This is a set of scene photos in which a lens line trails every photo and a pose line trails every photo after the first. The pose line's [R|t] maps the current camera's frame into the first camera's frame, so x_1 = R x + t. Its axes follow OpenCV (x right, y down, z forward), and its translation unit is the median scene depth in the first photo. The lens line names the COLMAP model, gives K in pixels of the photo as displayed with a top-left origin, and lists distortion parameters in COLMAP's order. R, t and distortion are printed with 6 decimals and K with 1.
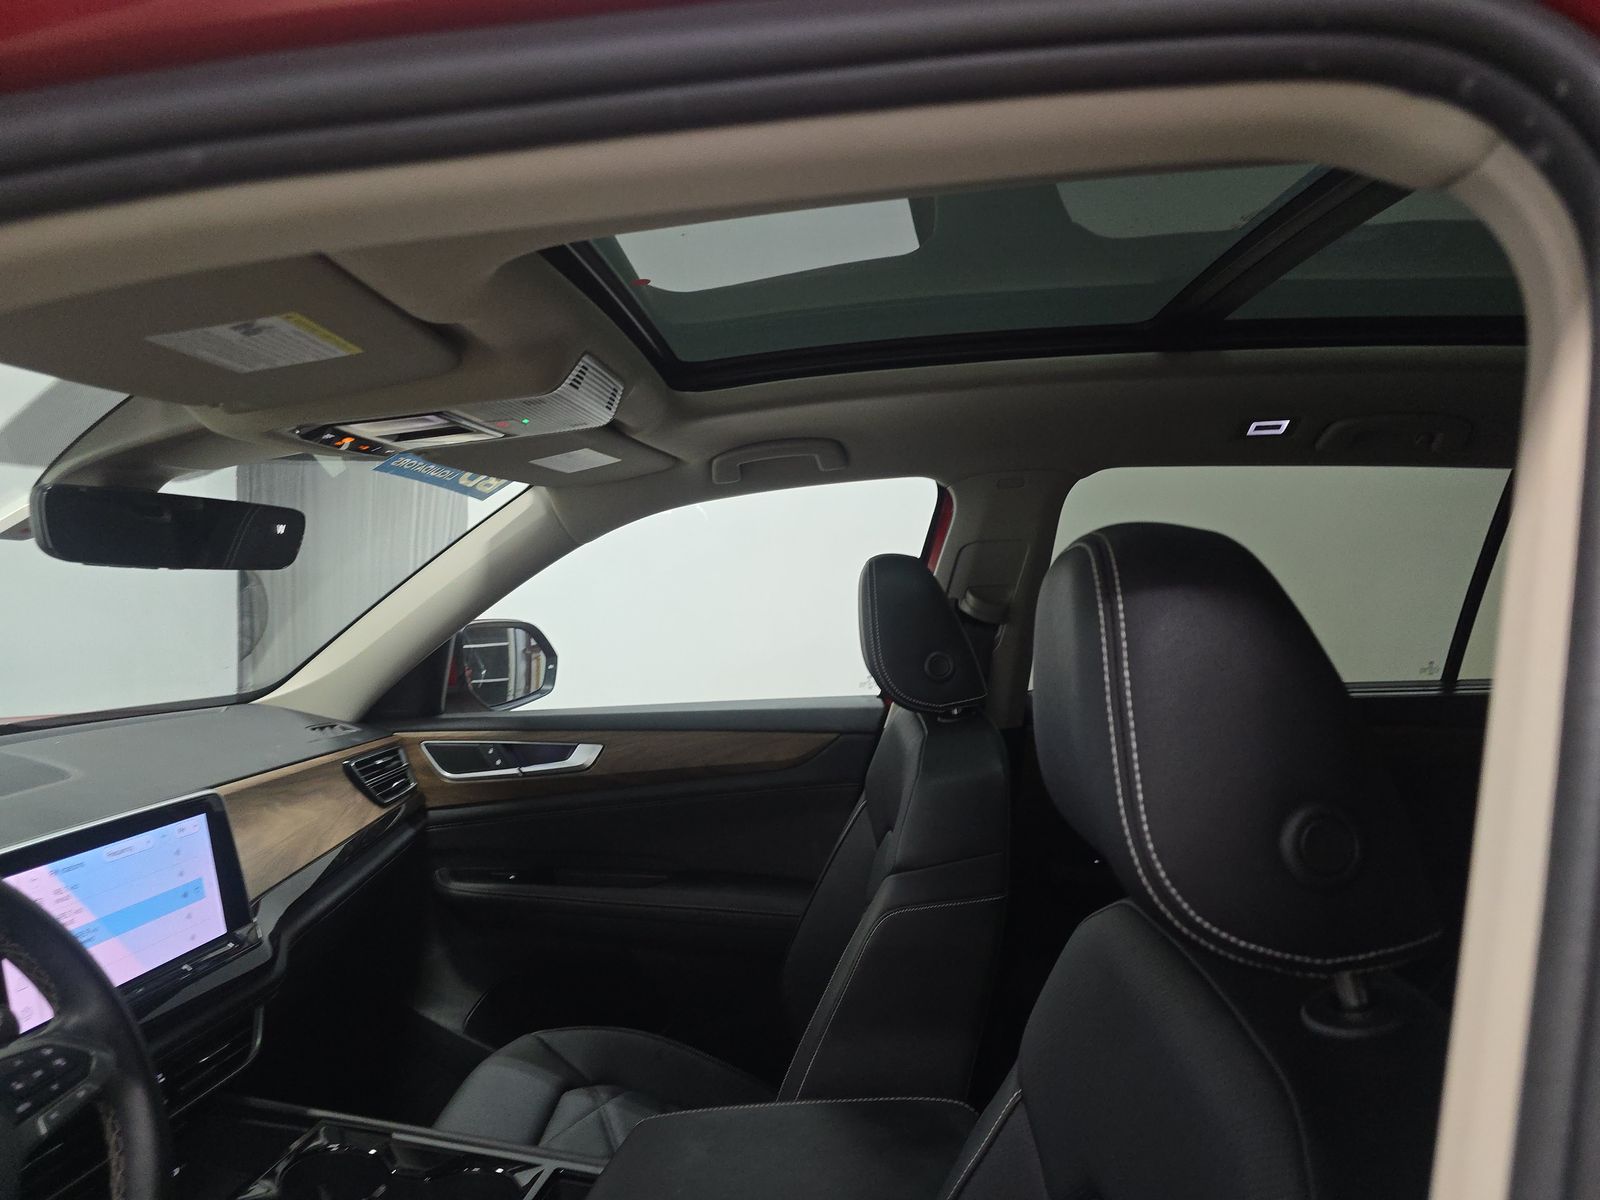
lens RADIAL K [[1068.1, 0, 806.7], [0, 1068.1, 595.4], [0, 0, 1]] dist [0.037392, -0.034783]
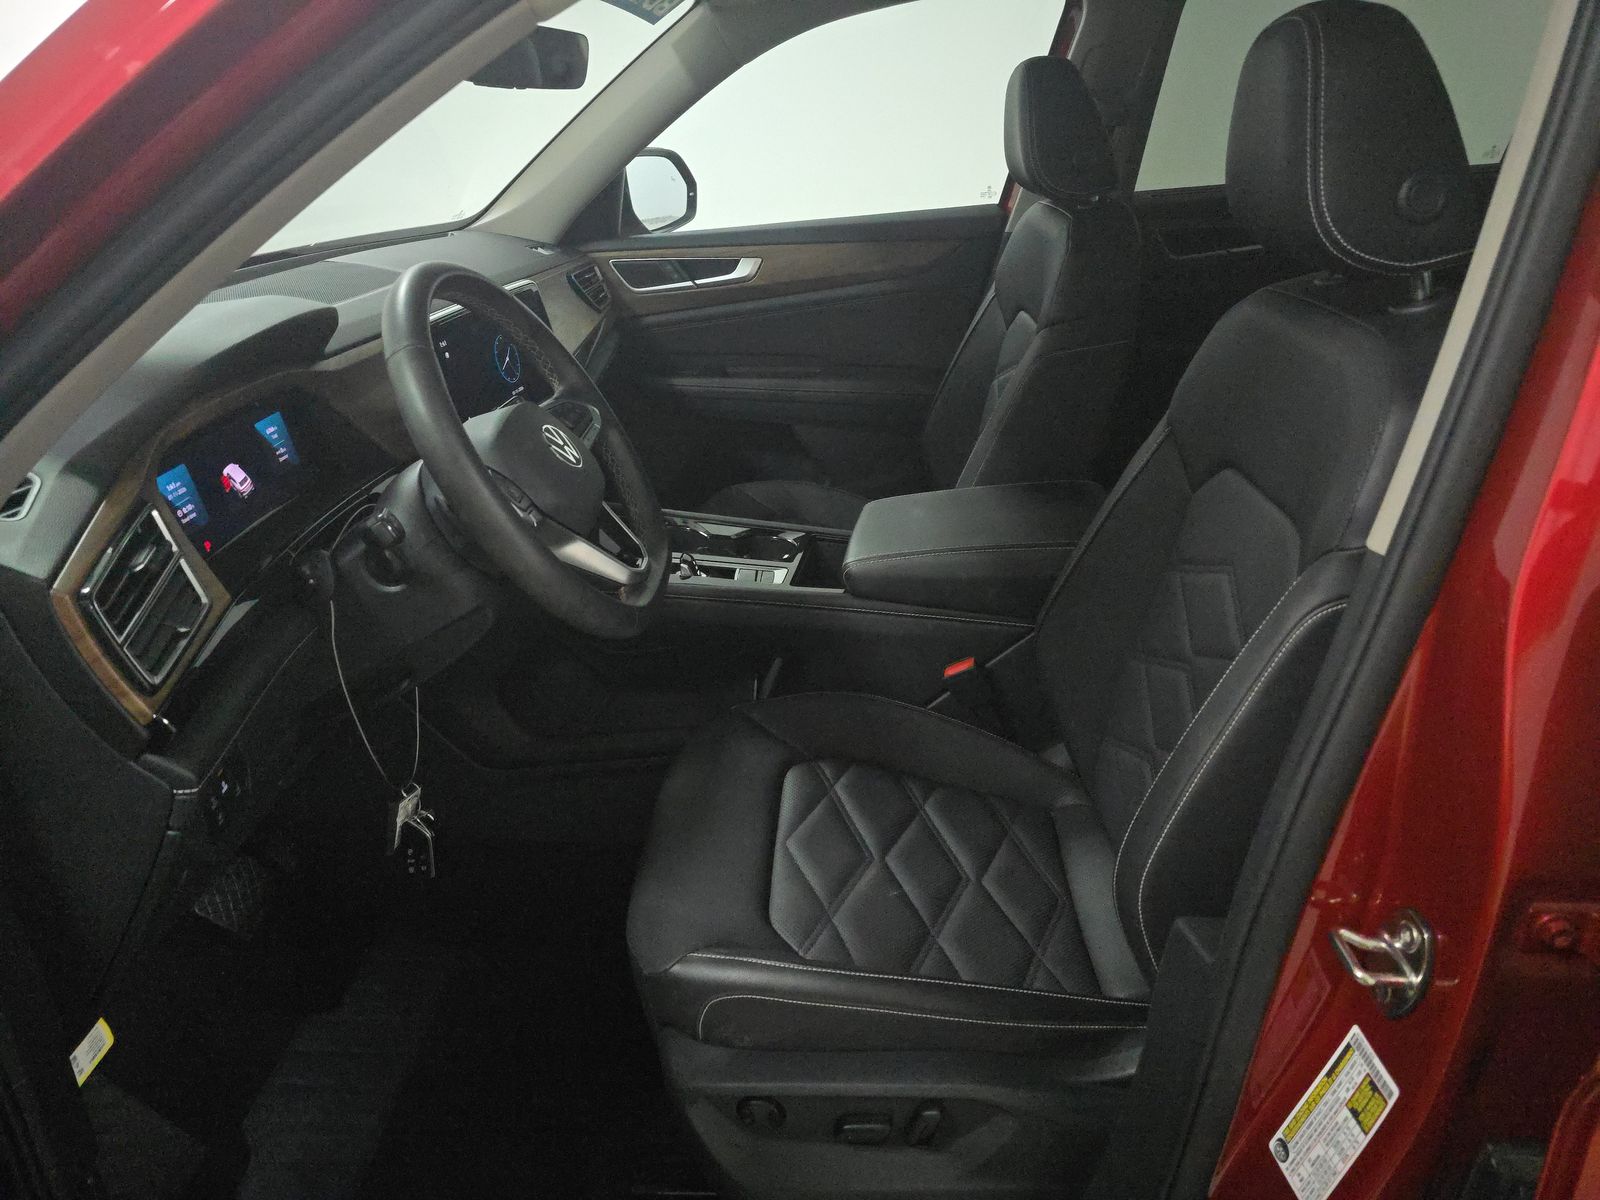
lens RADIAL K [[1068.1, 0, 806.7], [0, 1068.1, 595.4], [0, 0, 1]] dist [0.037392, -0.034783]
pose [[0.999158, -0.036267, -0.019185, -0.135481], [0.040879, 0.919954, 0.389890, 0.024376], [0.003509, -0.390346, 0.920662, -0.233704]]
